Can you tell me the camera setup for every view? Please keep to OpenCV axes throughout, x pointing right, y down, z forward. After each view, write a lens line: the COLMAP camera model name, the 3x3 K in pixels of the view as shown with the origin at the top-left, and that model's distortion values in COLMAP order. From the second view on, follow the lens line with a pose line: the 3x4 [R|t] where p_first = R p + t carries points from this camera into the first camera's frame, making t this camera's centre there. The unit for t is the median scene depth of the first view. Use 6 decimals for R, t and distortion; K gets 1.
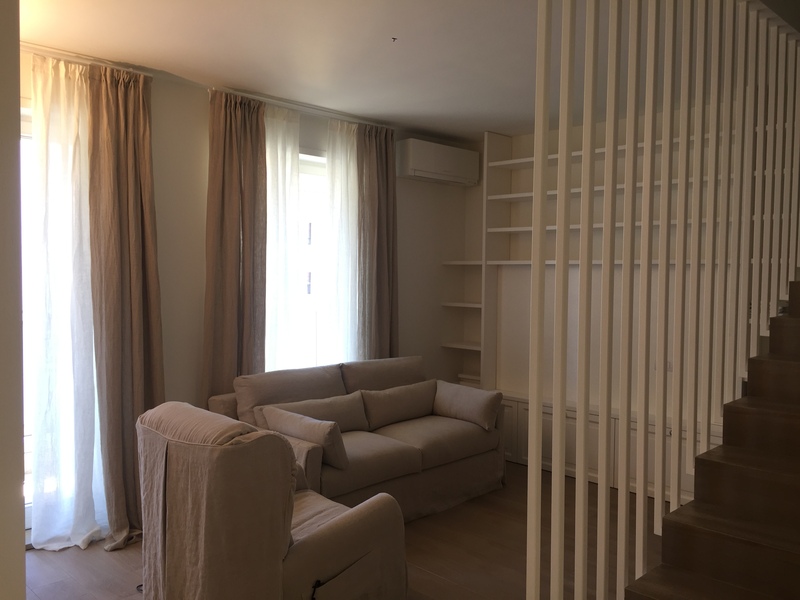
lens RADIAL K [[730.4, 0, 400.0], [0, 730.4, 300.0], [0, 0, 1]] dist [0.211065, -0.270727]
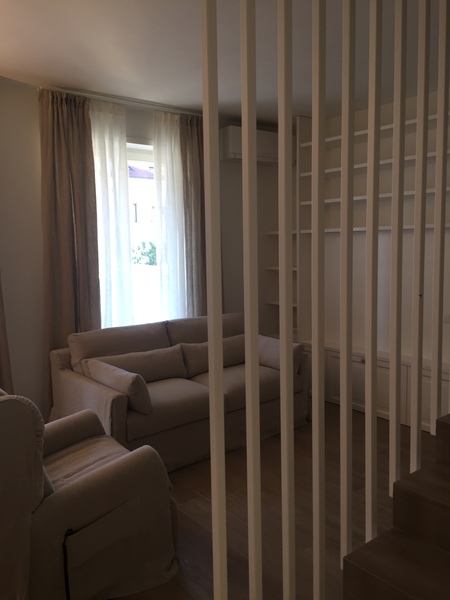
lens RADIAL K [[547.8, 0, 225.0], [0, 547.8, 300.0], [0, 0, 1]] dist [0.211065, -0.270727]
pose [[0.993024, -0.017070, -0.116667, 0.123050], [0.025119, 0.997378, 0.067869, -0.005829], [0.115203, -0.070327, 0.990849, 0.128881]]
